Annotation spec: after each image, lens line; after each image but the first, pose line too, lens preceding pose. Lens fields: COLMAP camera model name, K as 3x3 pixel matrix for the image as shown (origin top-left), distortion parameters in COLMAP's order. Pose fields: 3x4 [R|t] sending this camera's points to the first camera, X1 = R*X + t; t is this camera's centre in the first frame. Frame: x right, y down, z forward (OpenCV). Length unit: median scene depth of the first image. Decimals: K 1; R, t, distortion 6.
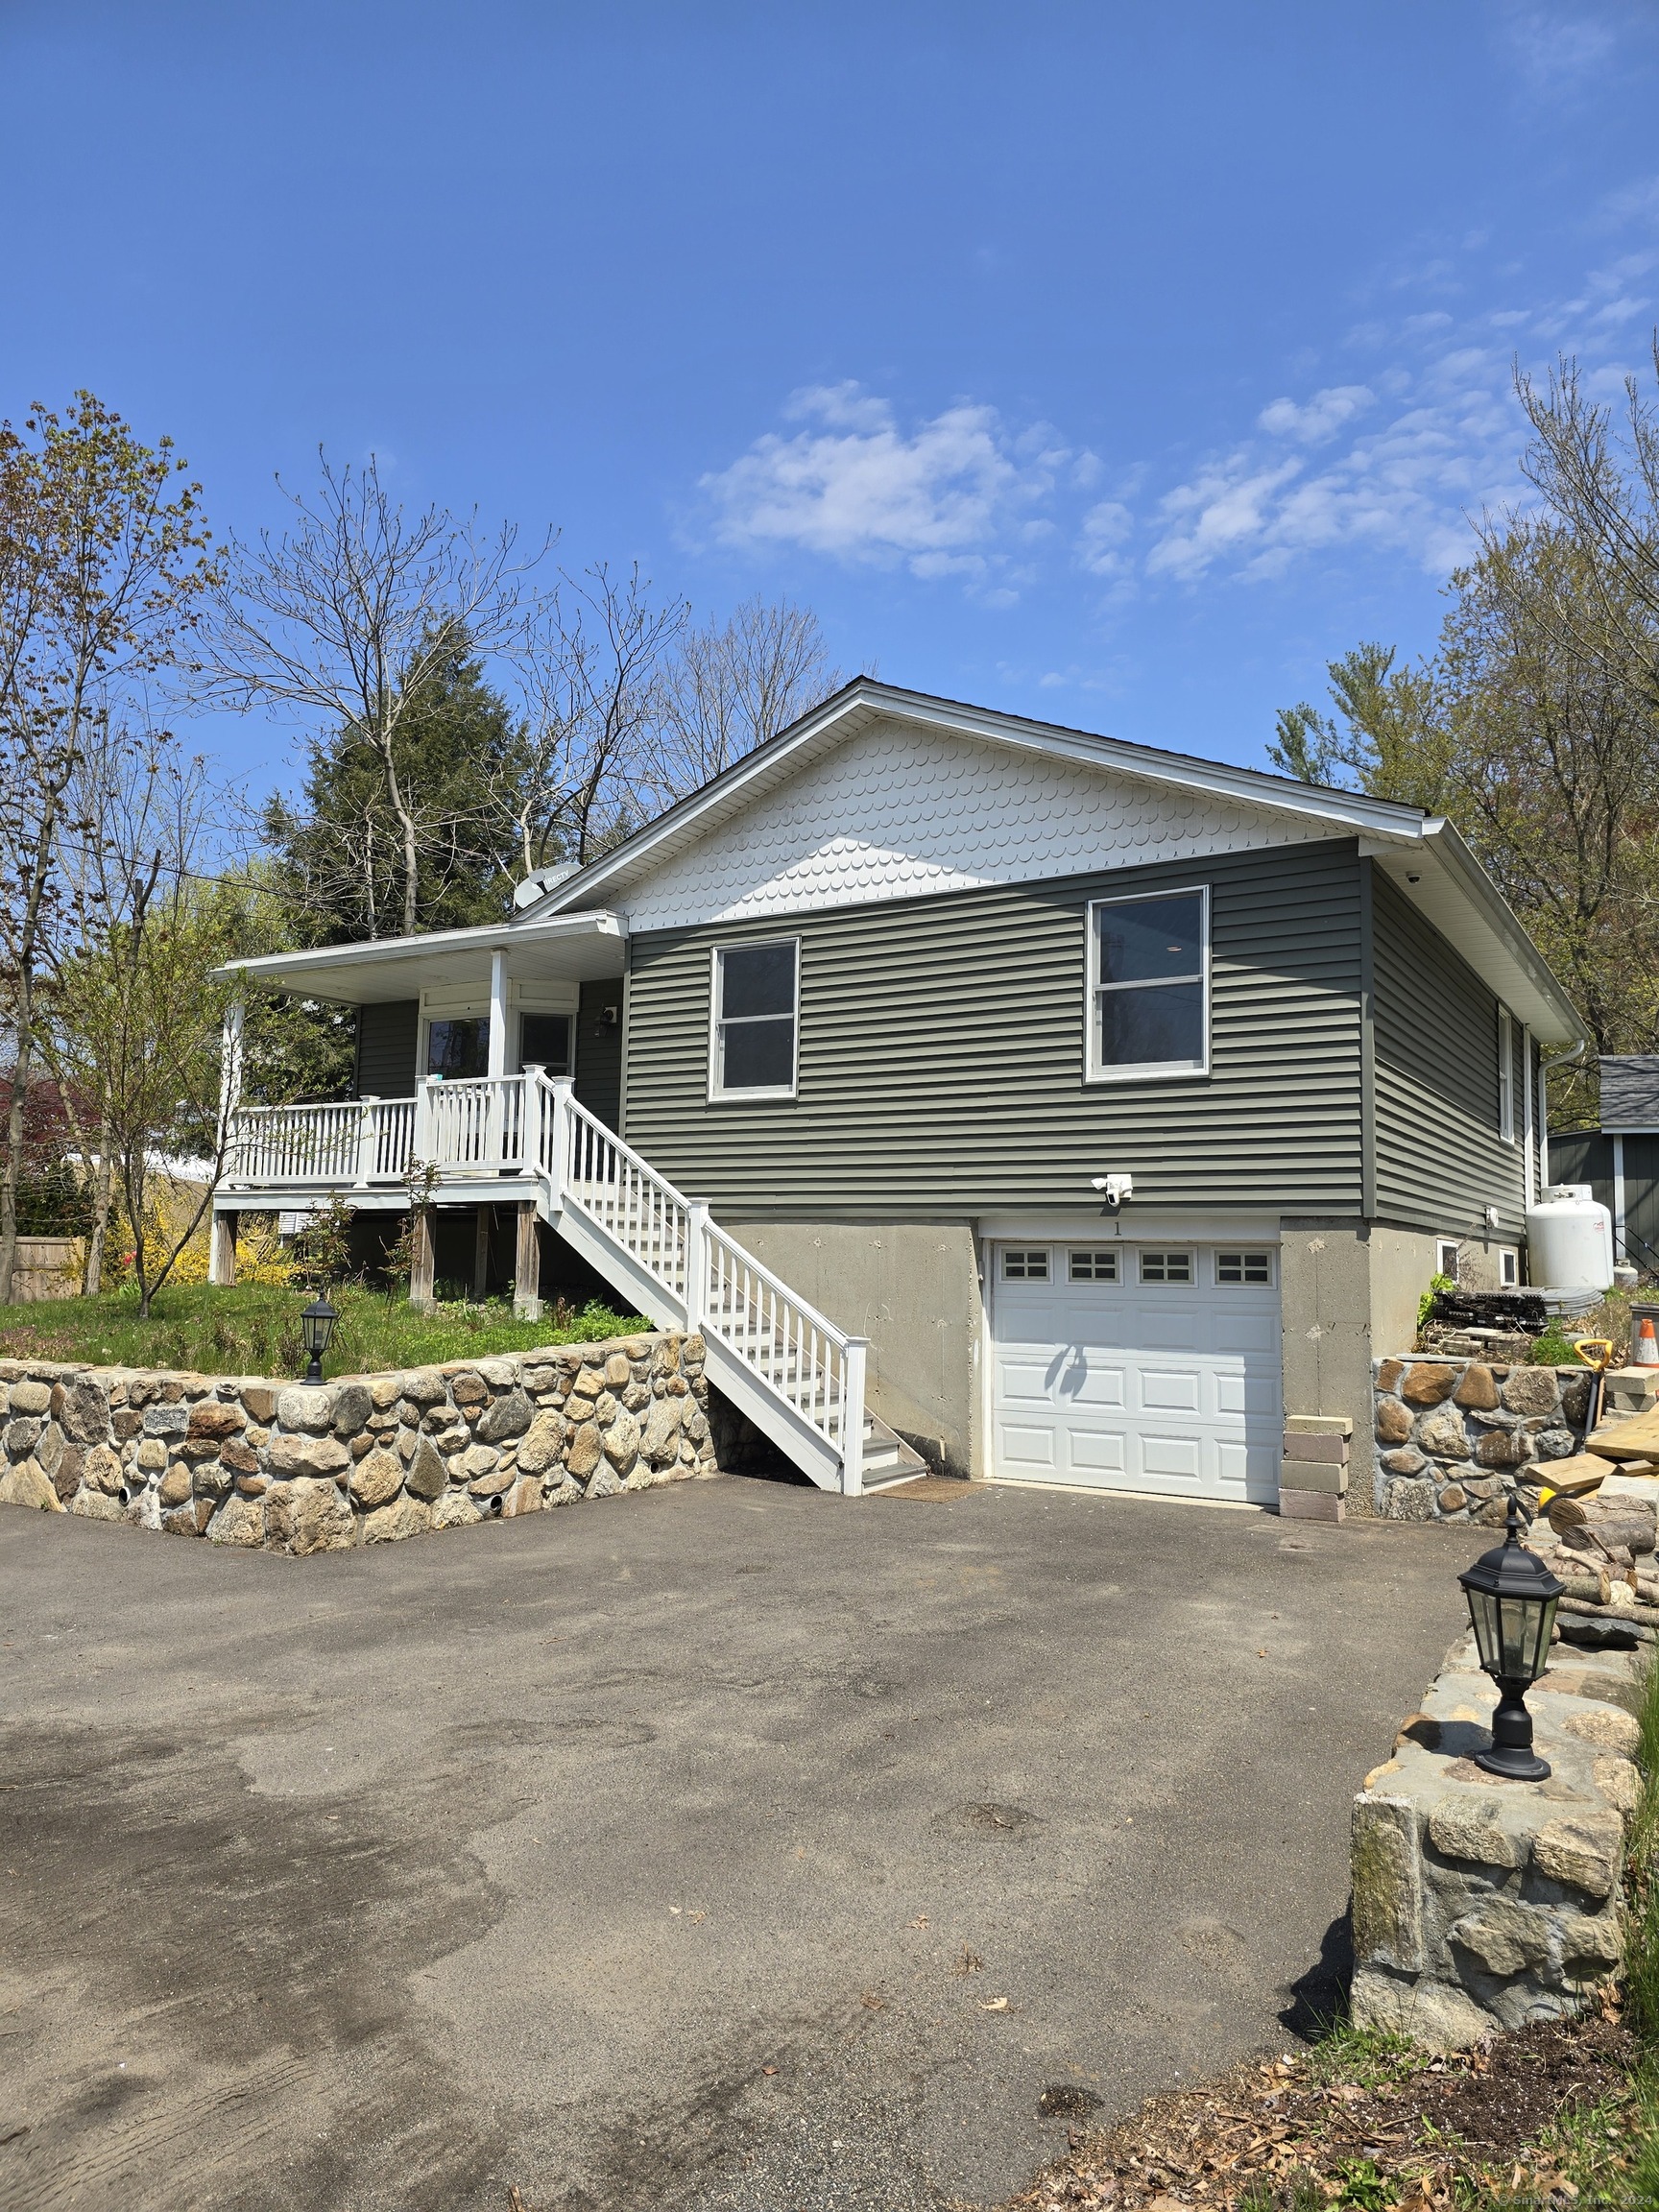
lens RADIAL K [[1485.9, 0, 829.9], [0, 1485.9, 1110.5], [0, 0, 1]] dist [-0.001537, -0.000264]
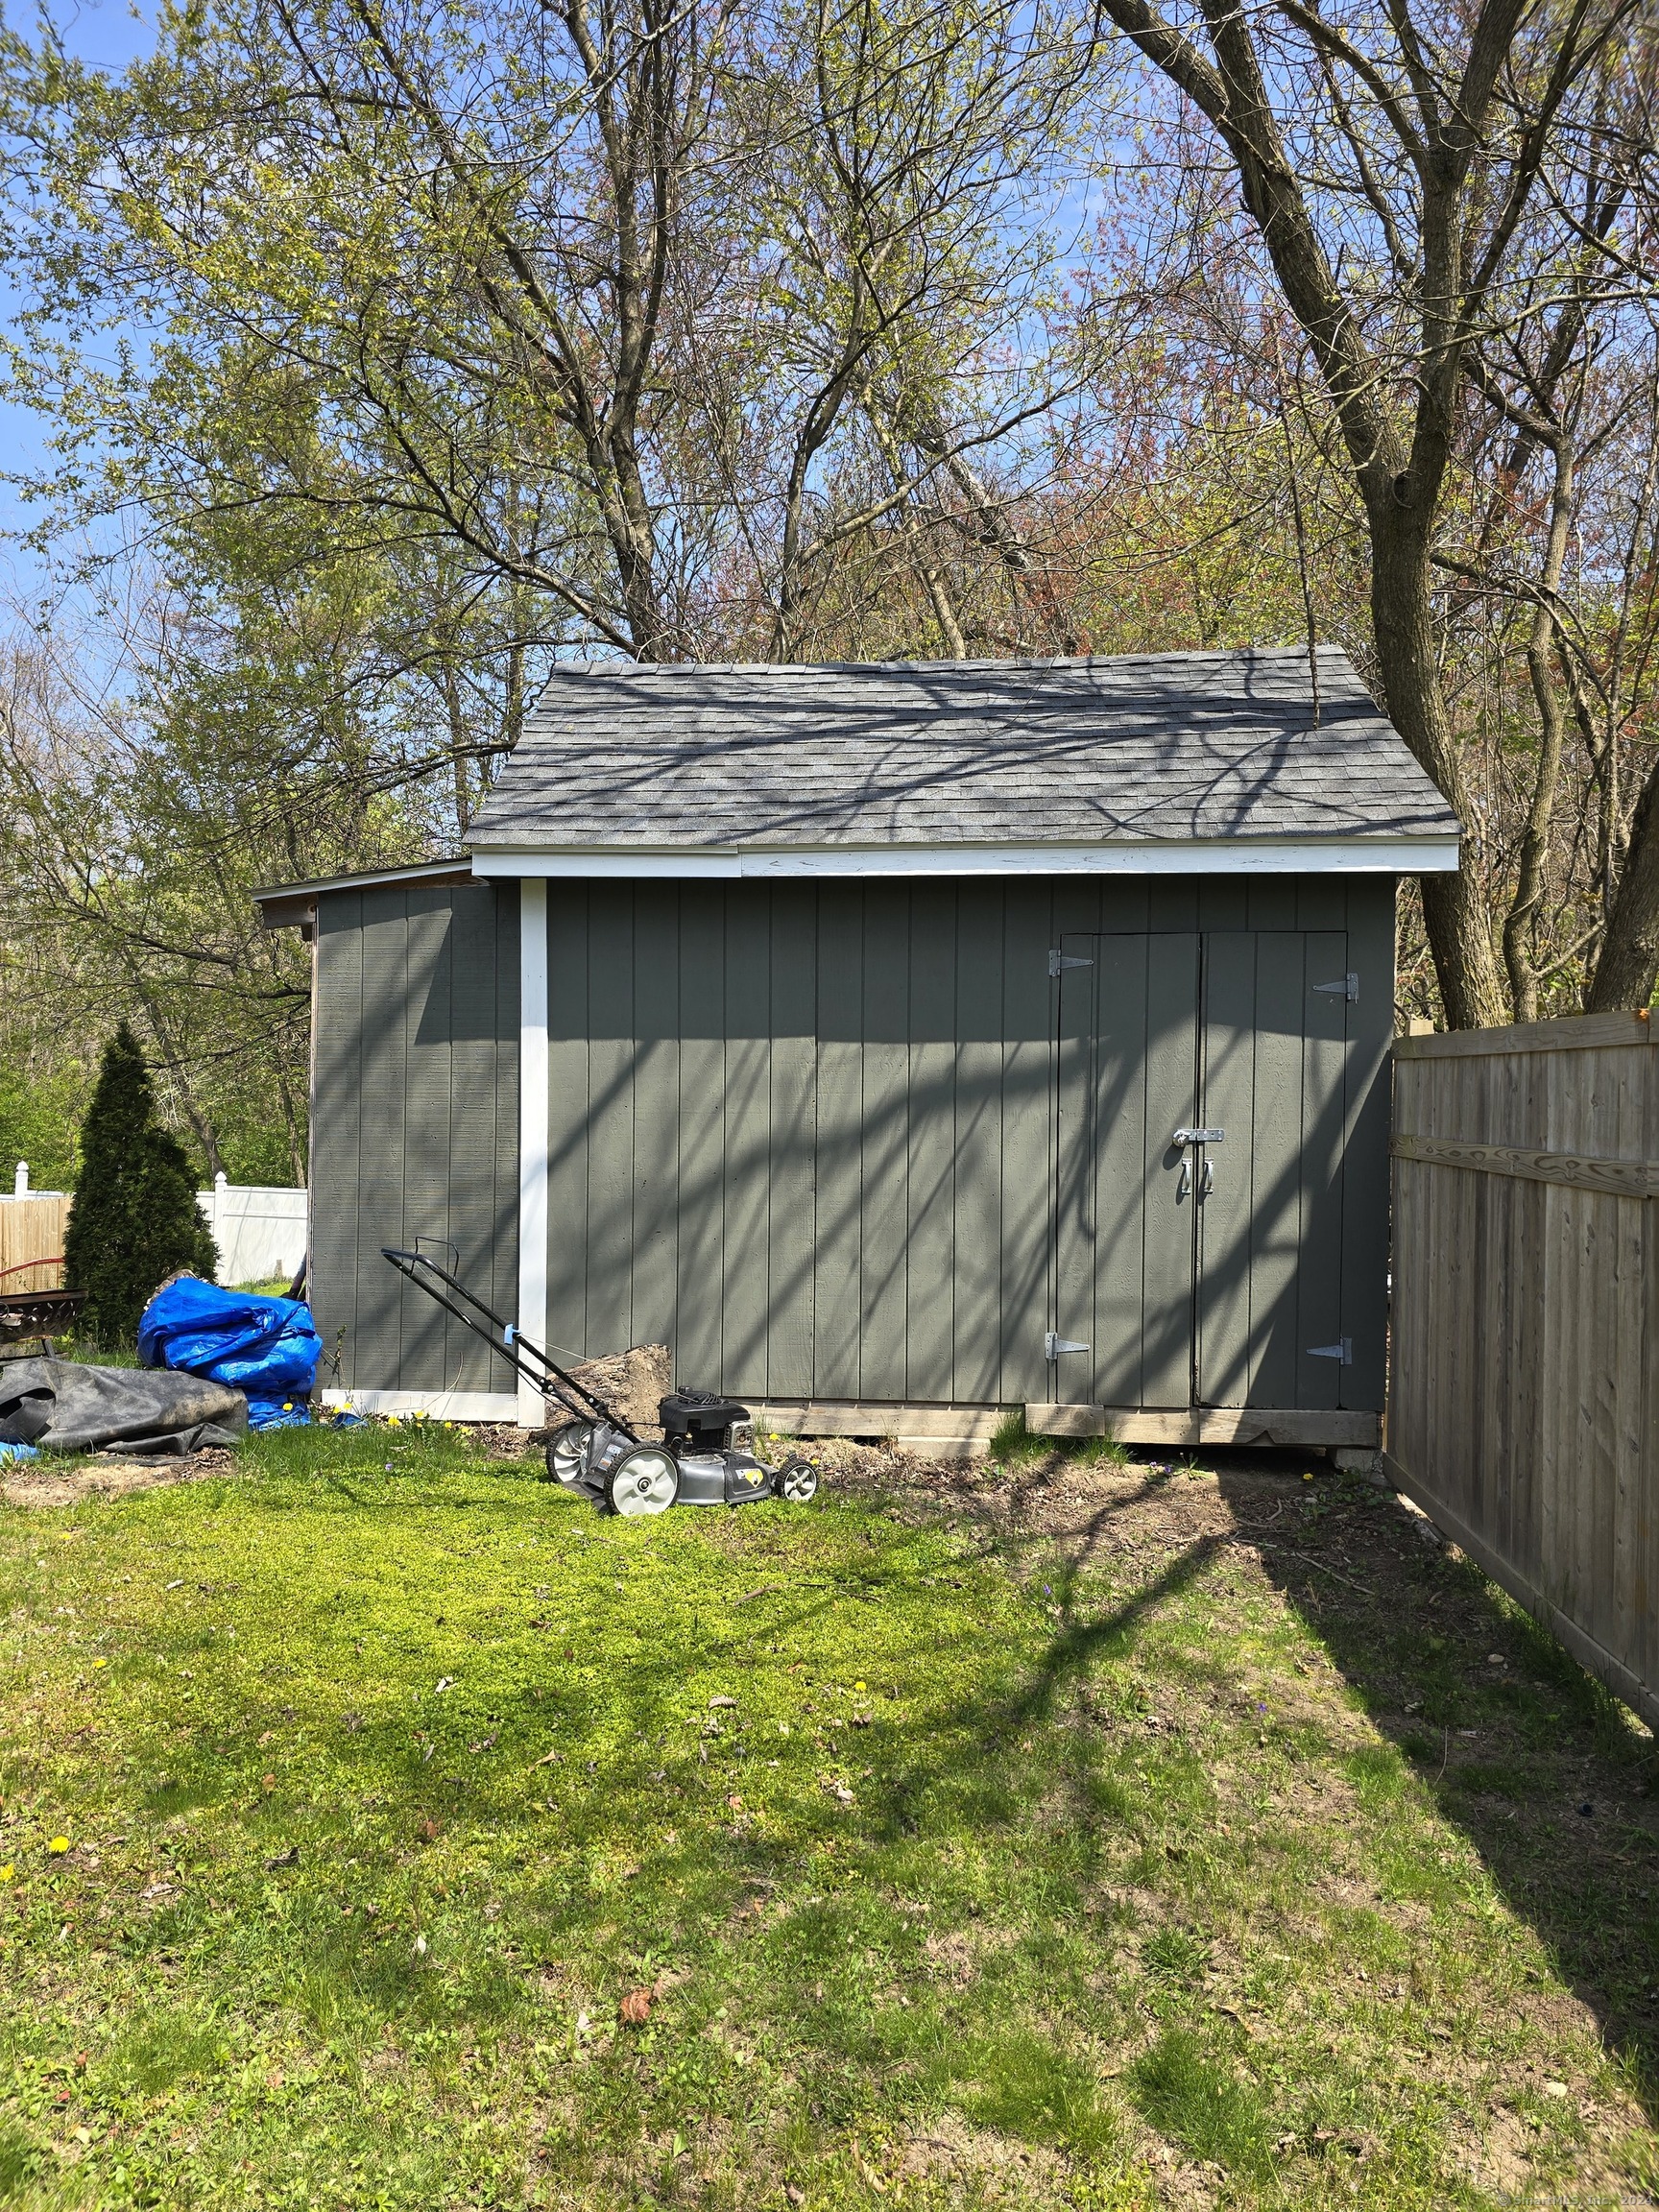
lens RADIAL K [[1485.9, 0, 830.1], [0, 1485.9, 1103.8], [0, 0, 1]] dist [-0.001537, -0.000264]
pose [[0.891130, -0.016320, 0.453454, 0.450653], [-0.037083, 0.993390, 0.108629, 0.025618], [-0.452230, -0.113619, 0.884635, 0.714699]]
